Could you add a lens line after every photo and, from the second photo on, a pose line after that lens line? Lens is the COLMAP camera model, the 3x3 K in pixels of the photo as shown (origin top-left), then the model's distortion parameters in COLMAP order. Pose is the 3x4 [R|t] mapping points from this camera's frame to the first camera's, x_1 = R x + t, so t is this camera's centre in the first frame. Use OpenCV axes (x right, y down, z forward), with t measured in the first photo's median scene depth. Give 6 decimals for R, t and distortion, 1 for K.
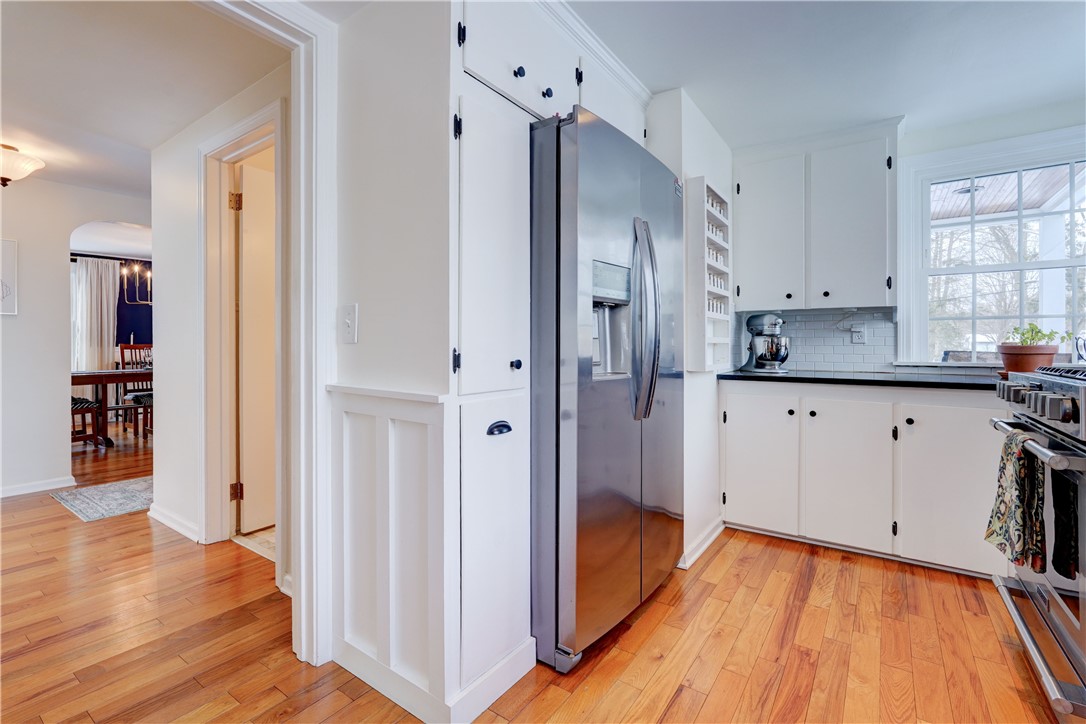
lens RADIAL K [[480.8, 0, 534.4], [0, 480.8, 343.9], [0, 0, 1]] dist [-0.001627, 0.000312]
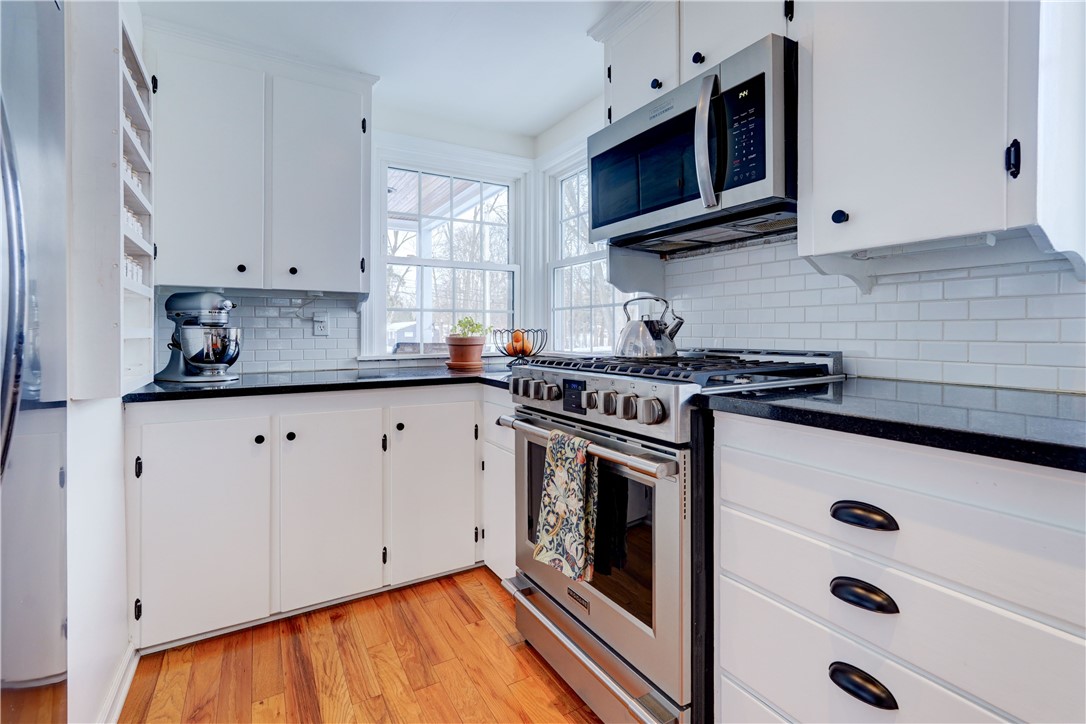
lens RADIAL K [[492.4, 0, 535.8], [0, 492.4, 333.9], [0, 0, 1]] dist [-0.002644, 0.000404]
pose [[0.407820, -0.004575, 0.913051, 0.066642], [0.001893, 0.999990, 0.004165, -0.008703], [-0.913061, 0.000030, 0.407824, 0.391515]]
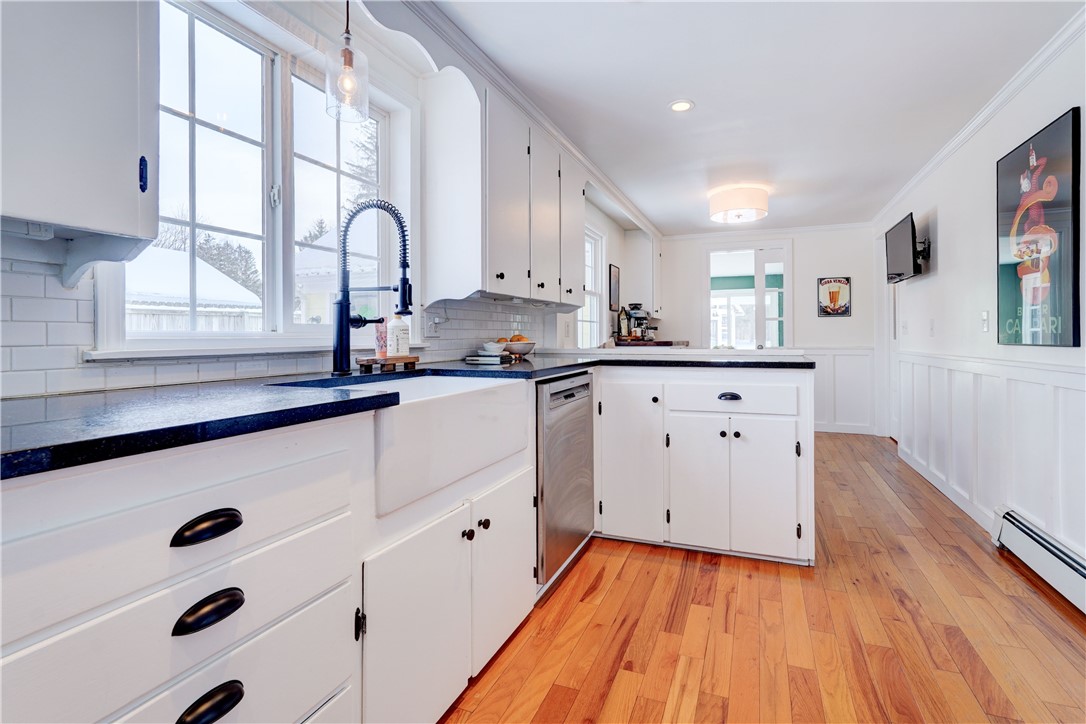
lens RADIAL K [[503.8, 0, 548.6], [0, 503.8, 344.2], [0, 0, 1]] dist [-0.002858, 0.000410]
pose [[-0.974916, 0.007845, -0.222436, 0.329216], [0.004962, 0.999896, 0.013517, -0.003257], [0.222519, 0.012075, -0.974854, 0.696821]]
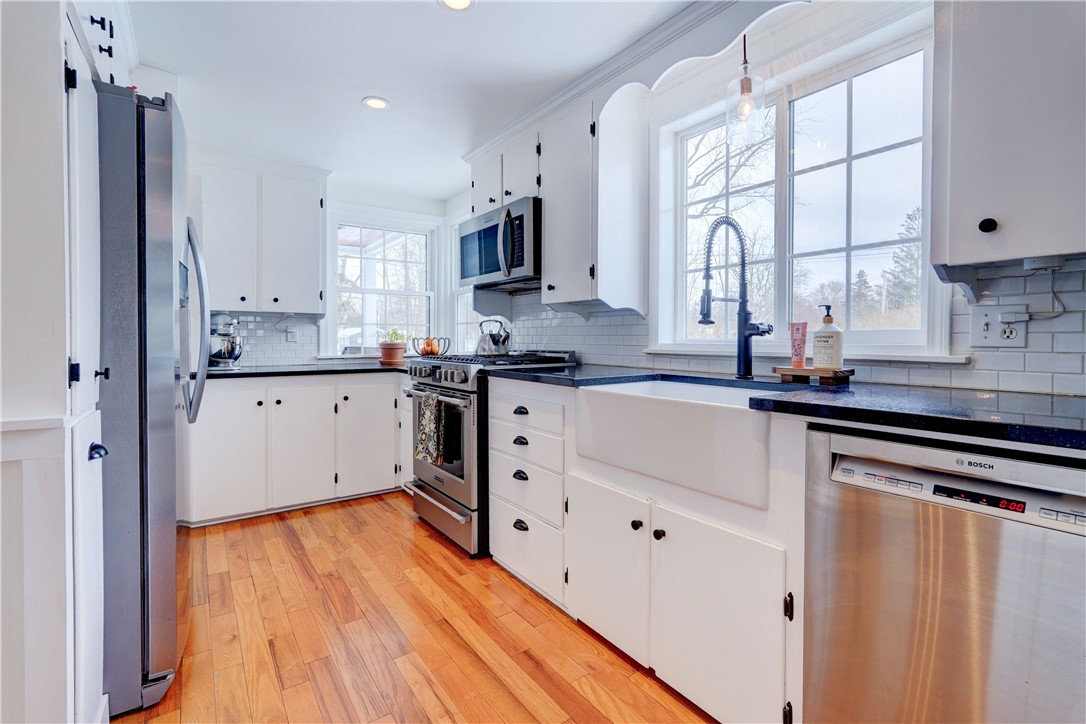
lens RADIAL K [[503.2, 0, 524.1], [0, 503.2, 349.3], [0, 0, 1]] dist [-0.003185, 0.001189]
pose [[0.354611, -0.019684, 0.934807, -0.376746], [-0.001954, 0.999761, 0.021793, -0.013192], [-0.935012, -0.009555, 0.354488, -0.000699]]
